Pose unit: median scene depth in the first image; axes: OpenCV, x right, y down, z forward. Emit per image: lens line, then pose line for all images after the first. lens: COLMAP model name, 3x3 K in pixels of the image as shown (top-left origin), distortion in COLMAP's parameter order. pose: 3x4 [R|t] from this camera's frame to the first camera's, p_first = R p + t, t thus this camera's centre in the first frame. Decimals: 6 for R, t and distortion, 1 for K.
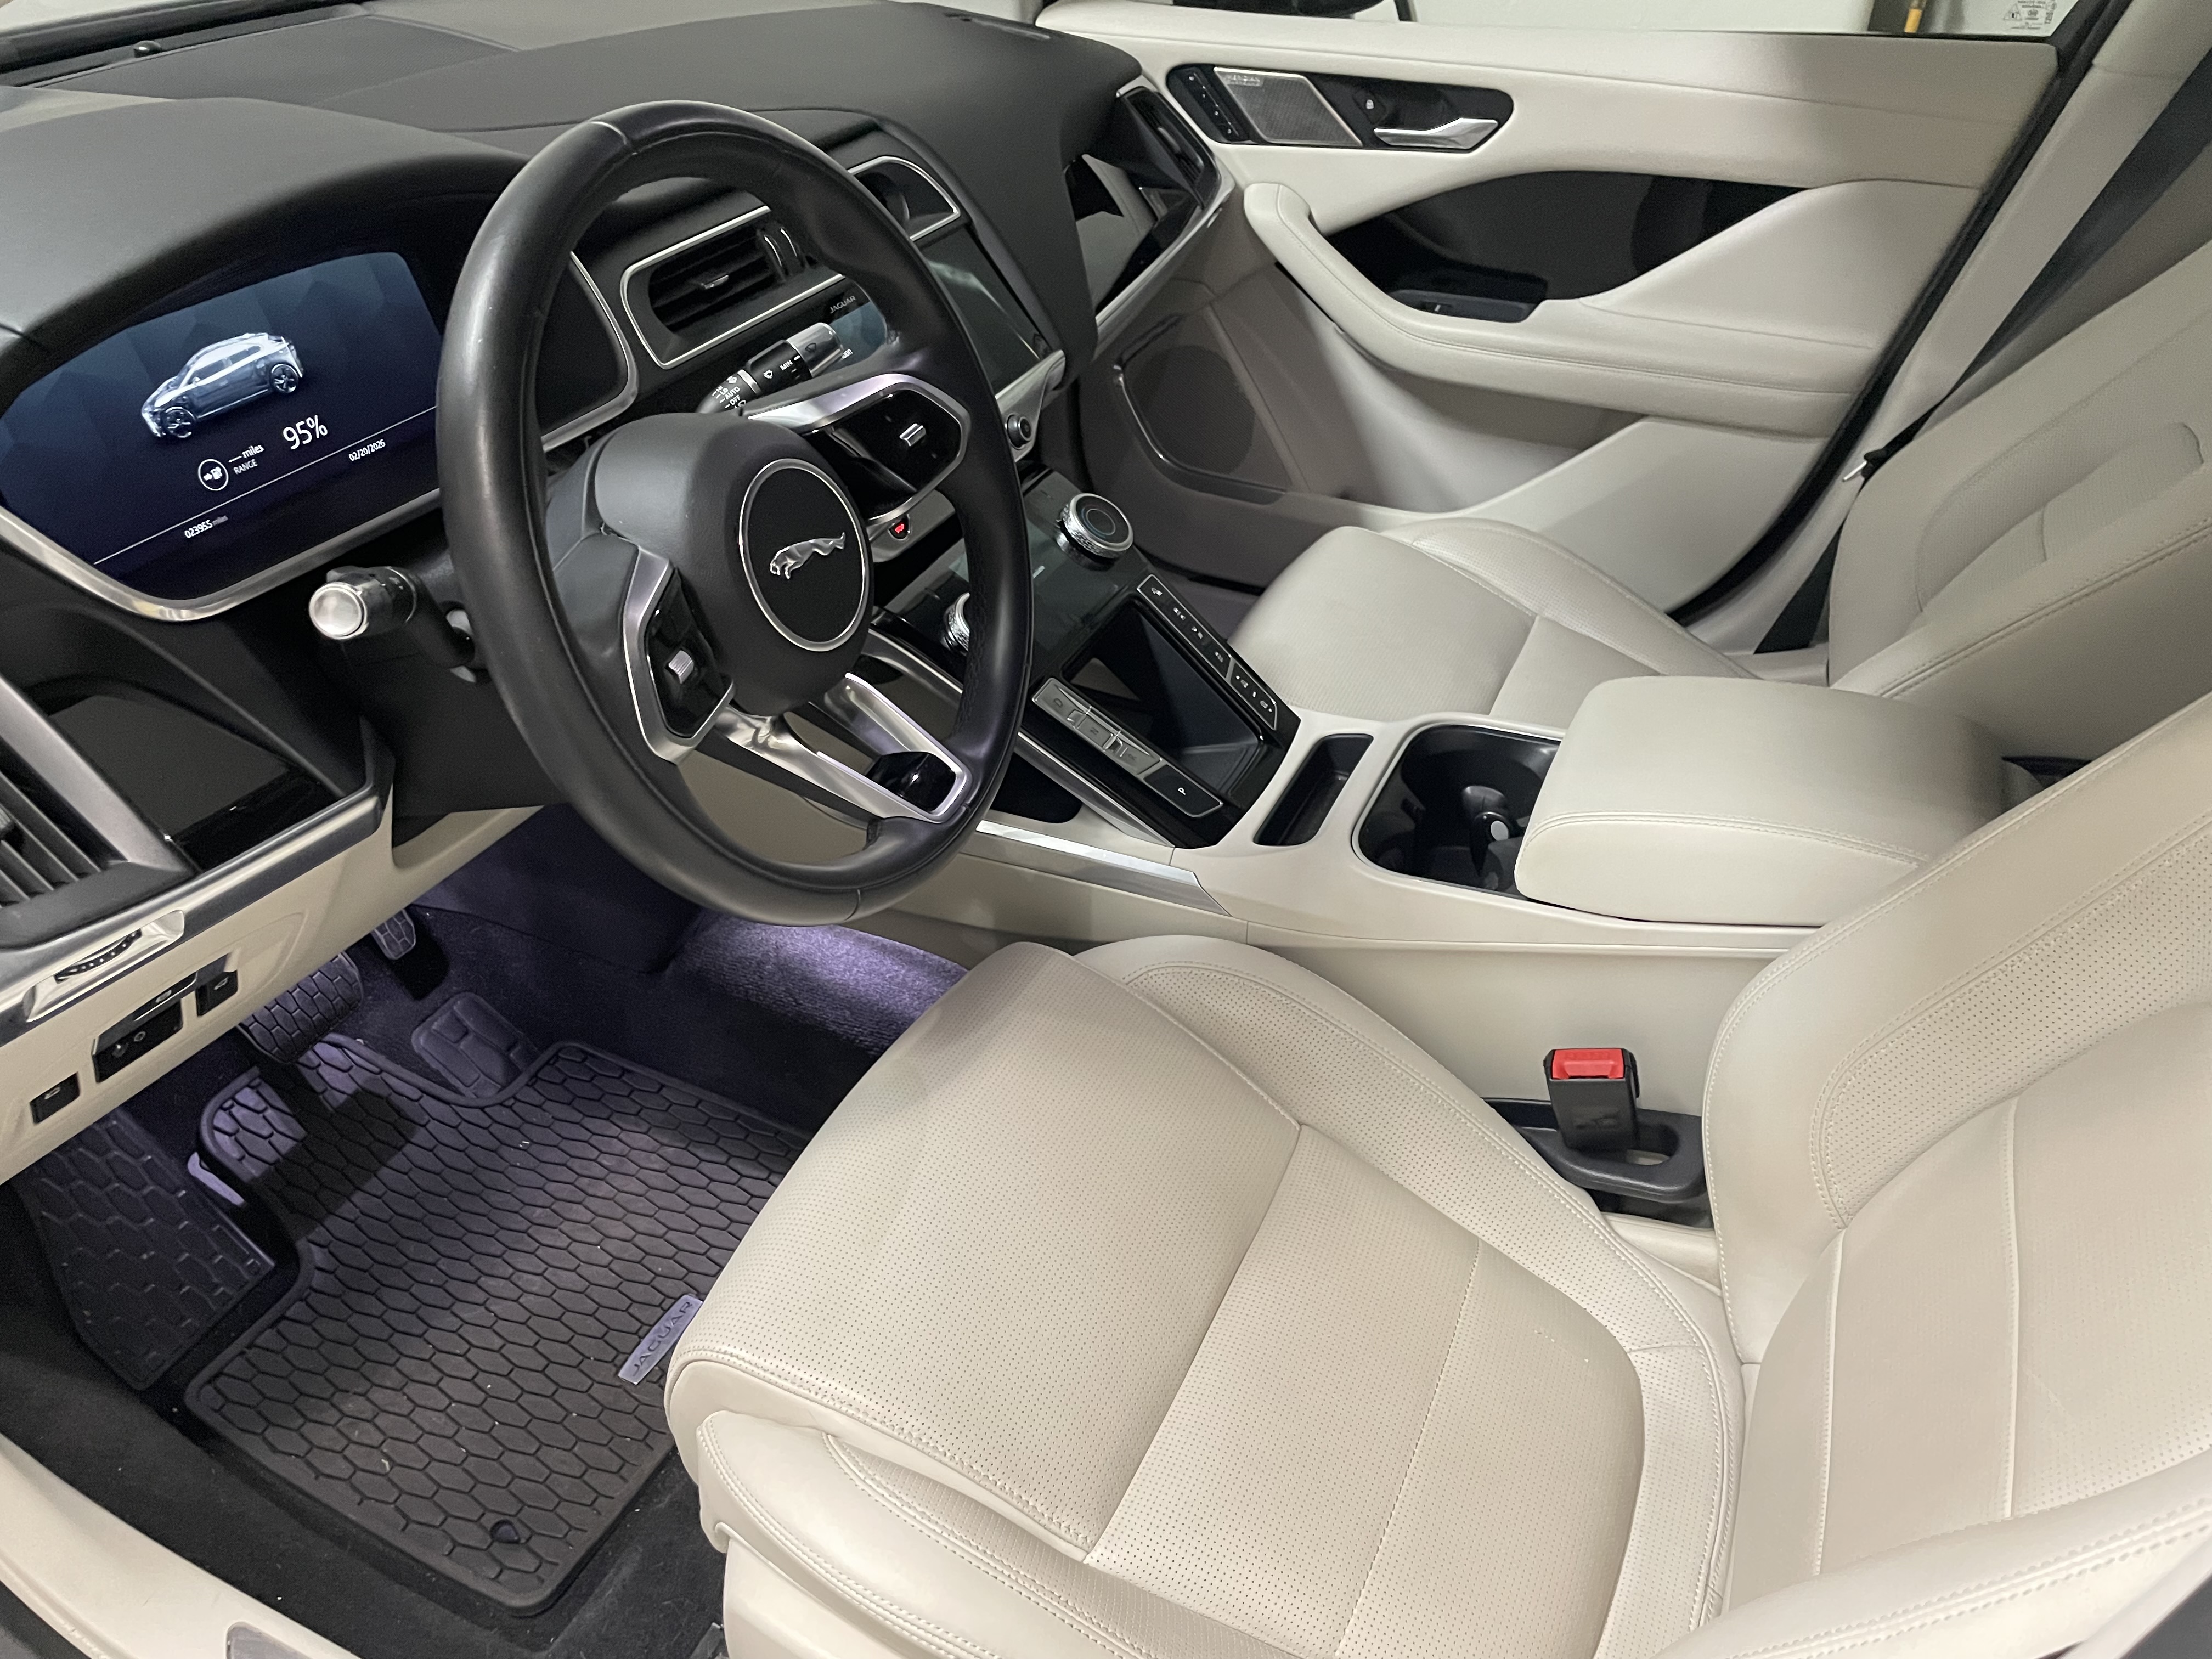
lens RADIAL K [[1660.0, 0, 1106.0], [0, 1660.0, 829.5], [0, 0, 1]] dist [0.058254, -0.059642]
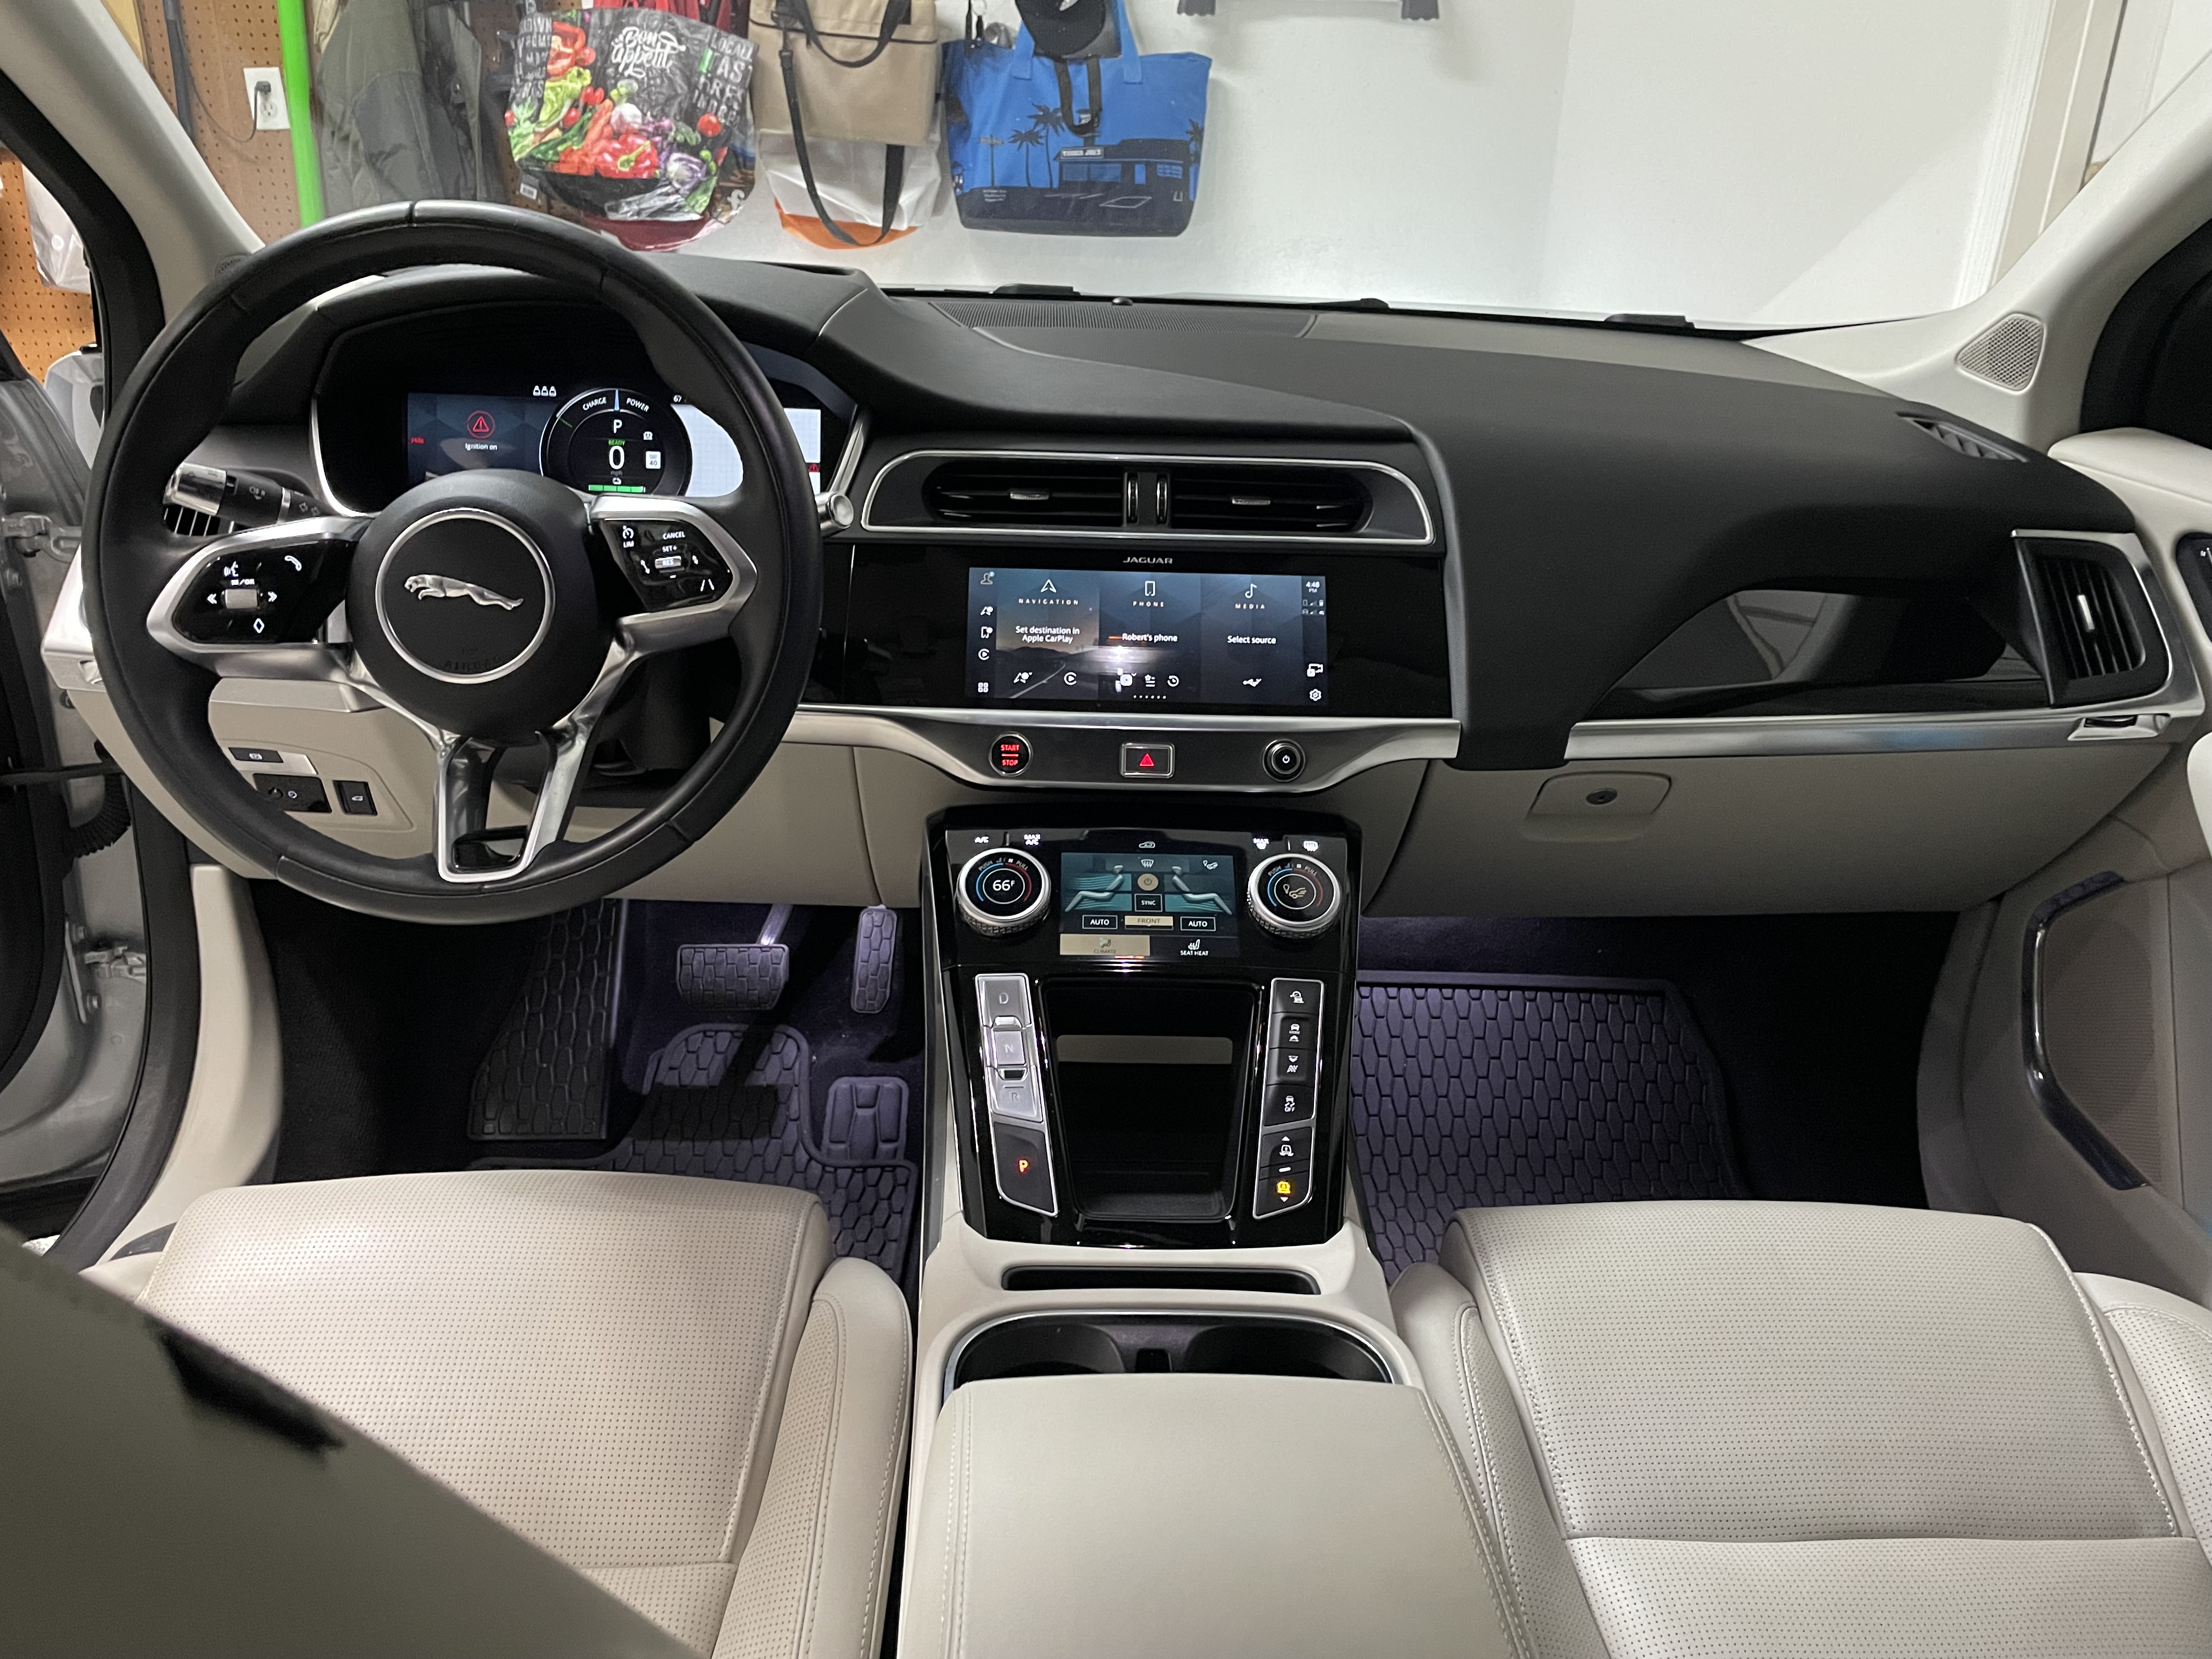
lens RADIAL K [[1660.0, 0, 1106.0], [0, 1660.0, 829.5], [0, 0, 1]] dist [0.058254, -0.059642]
pose [[0.437428, 0.343076, -0.831237, 0.576670], [-0.542724, 0.837753, 0.060164, -0.195611], [0.717013, 0.424815, 0.552653, 0.446360]]
